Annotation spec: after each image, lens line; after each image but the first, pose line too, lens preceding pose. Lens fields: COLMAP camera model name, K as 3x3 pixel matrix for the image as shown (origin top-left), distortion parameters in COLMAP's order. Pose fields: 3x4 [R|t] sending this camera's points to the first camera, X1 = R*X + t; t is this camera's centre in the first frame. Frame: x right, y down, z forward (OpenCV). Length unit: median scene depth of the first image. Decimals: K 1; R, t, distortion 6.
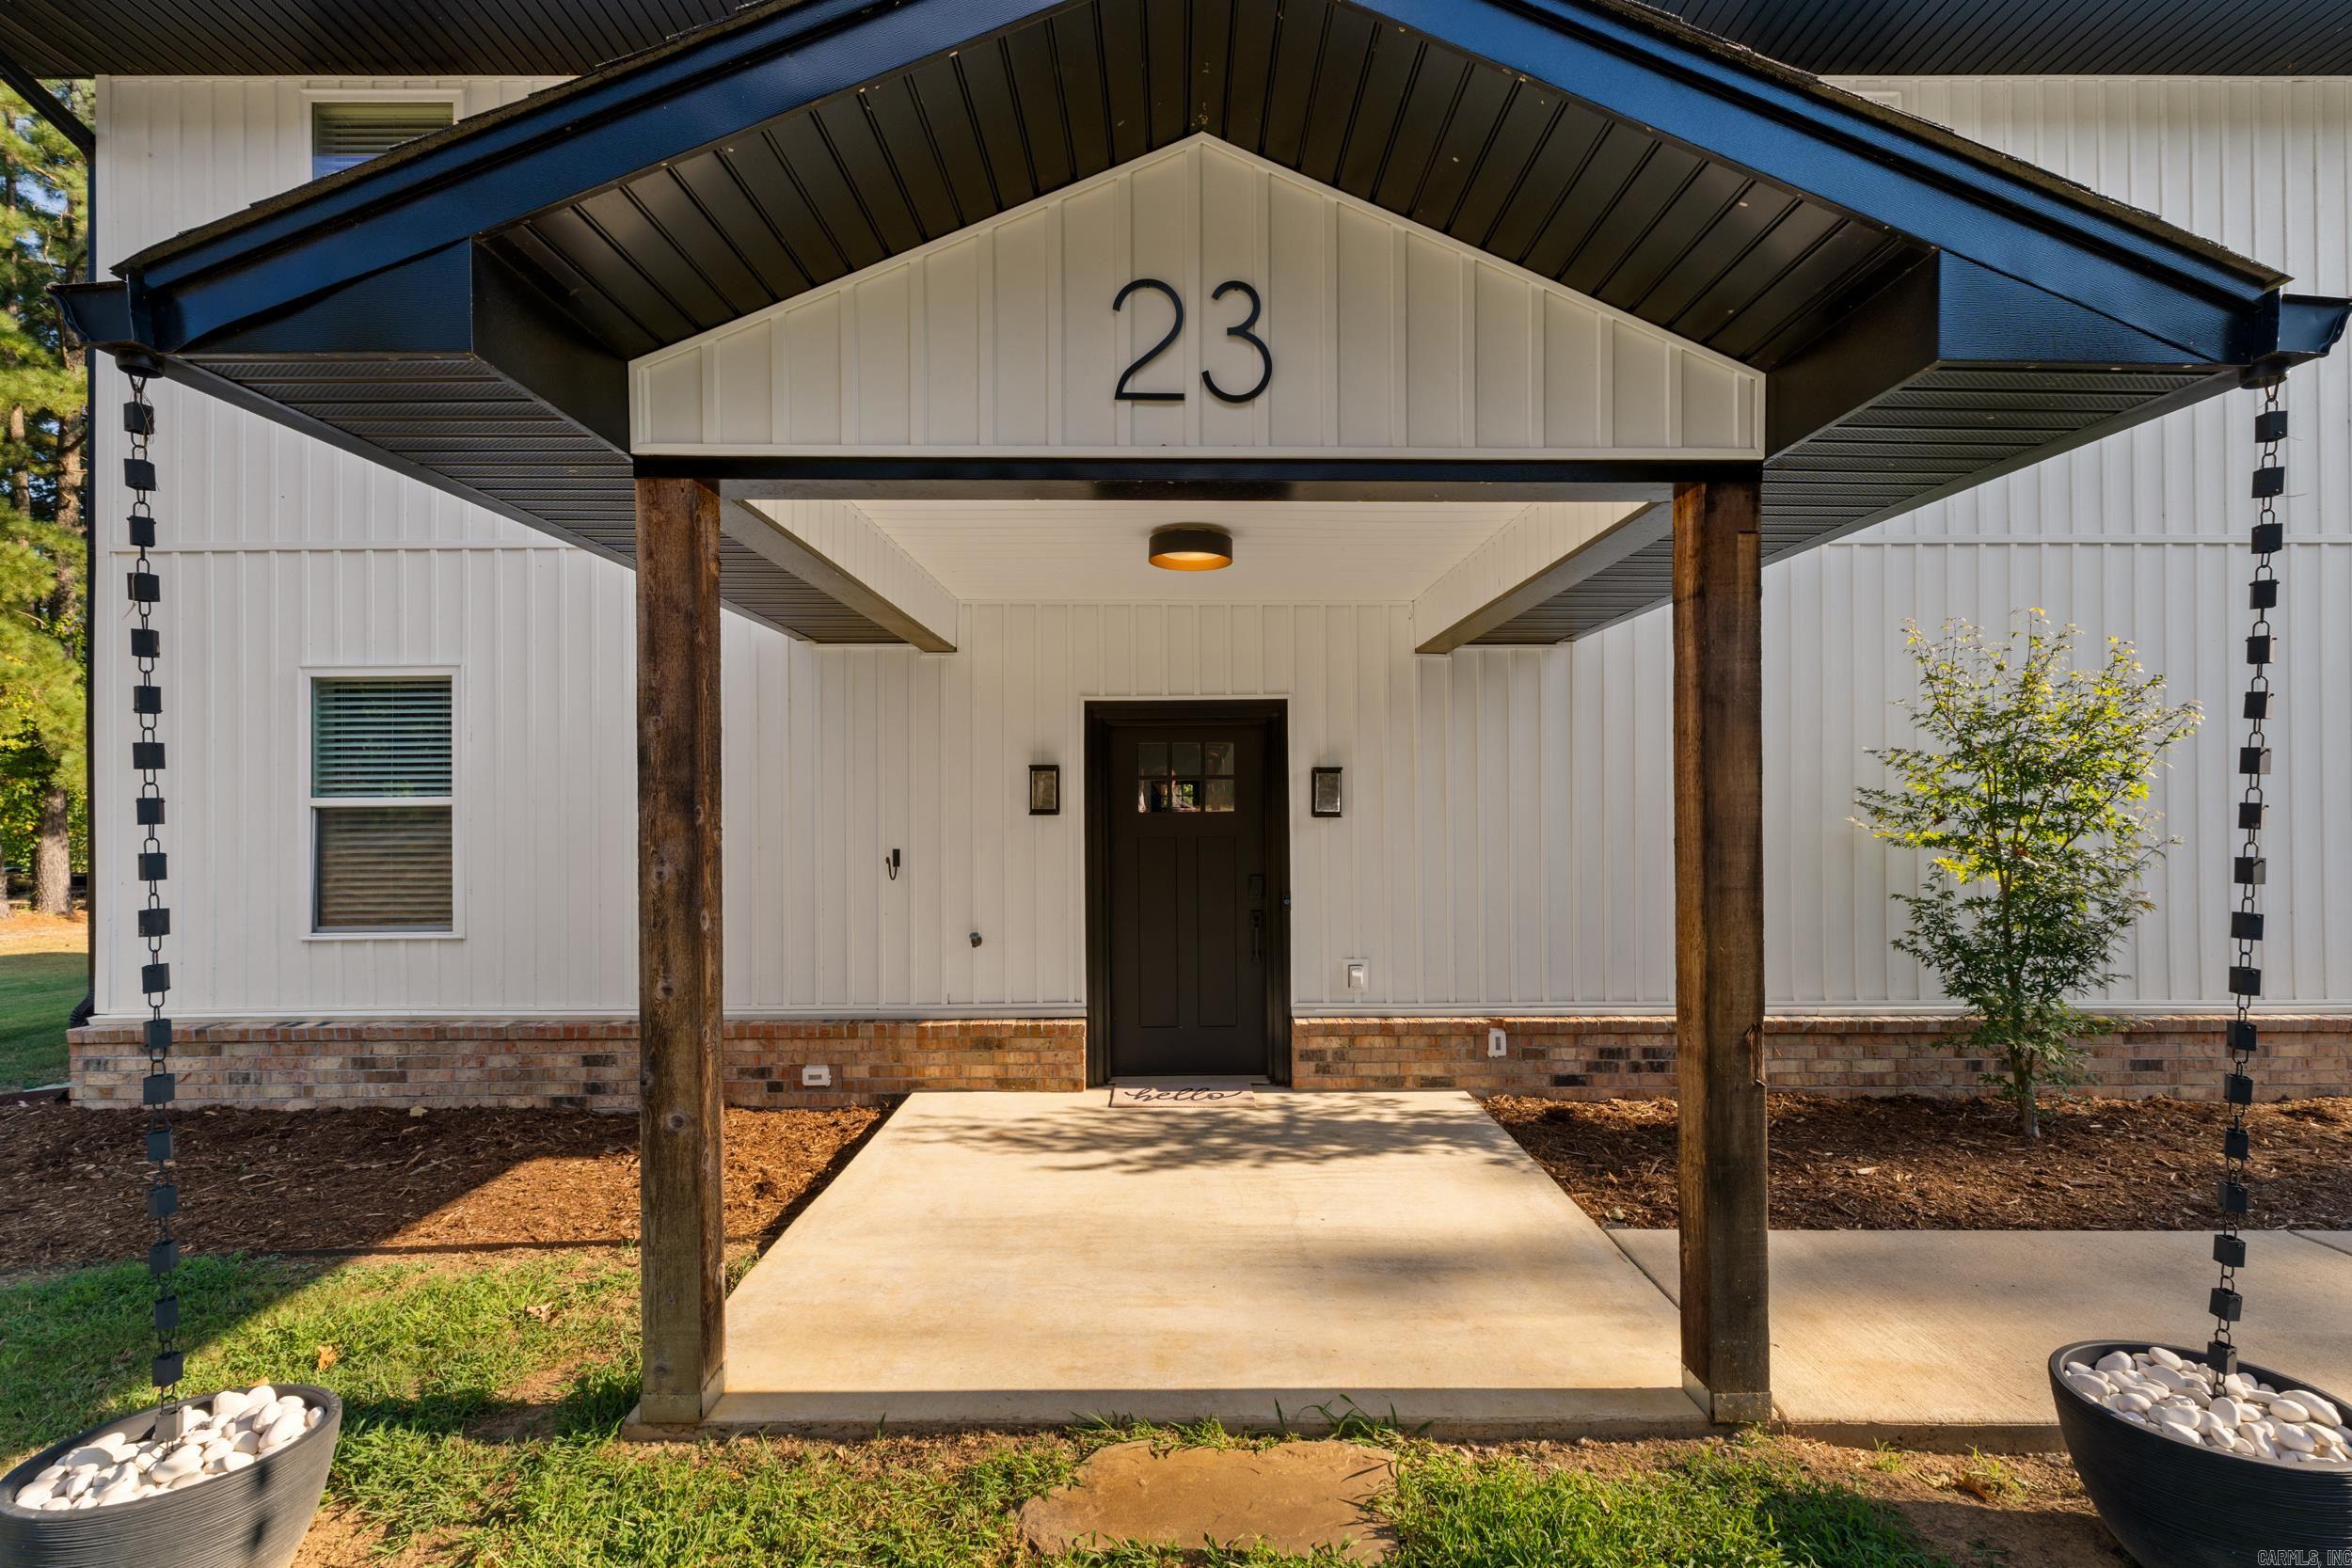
lens RADIAL K [[983.2, 0, 1174.3], [0, 983.2, 792.5], [0, 0, 1]] dist [0.003194, 0.001938]
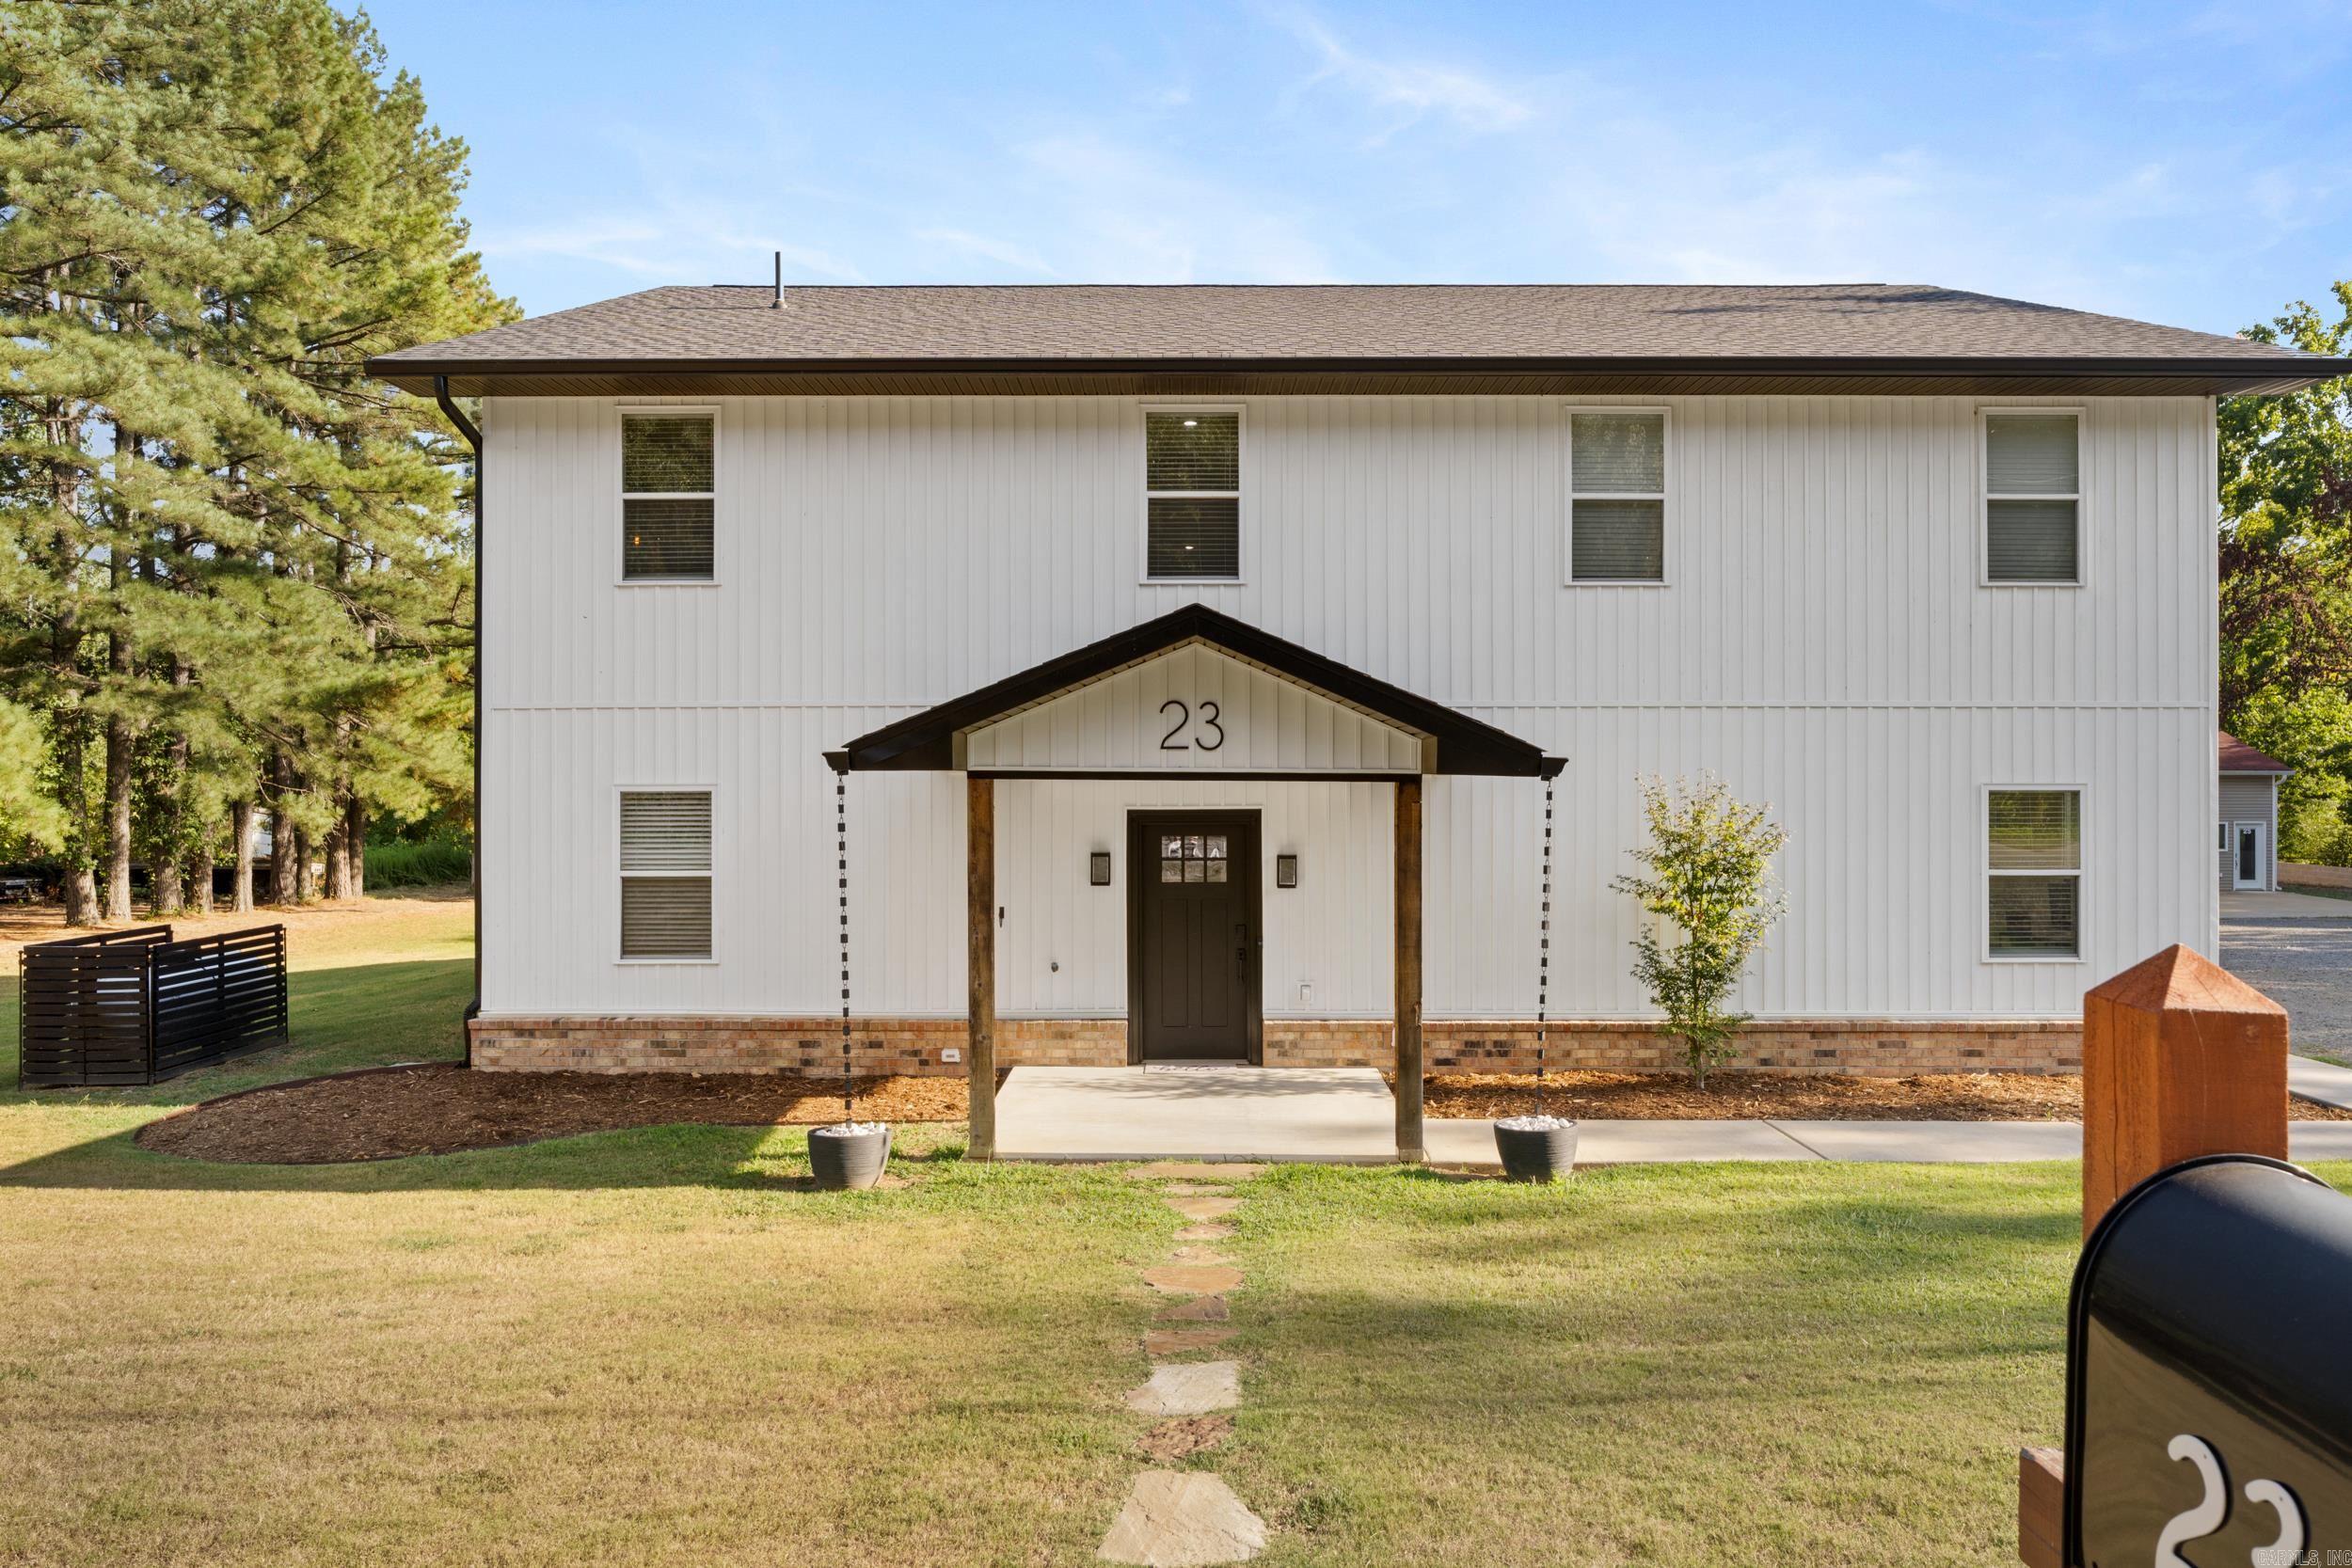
lens RADIAL K [[1414.5, 0, 1176.6], [0, 1414.5, 777.5], [0, 0, 1]] dist [-0.016449, 0.000174]
pose [[0.999912, 0.004600, -0.012465, 0.011709], [-0.004485, 0.999947, 0.009244, -0.165295], [0.012507, -0.009187, 0.999880, -1.184465]]
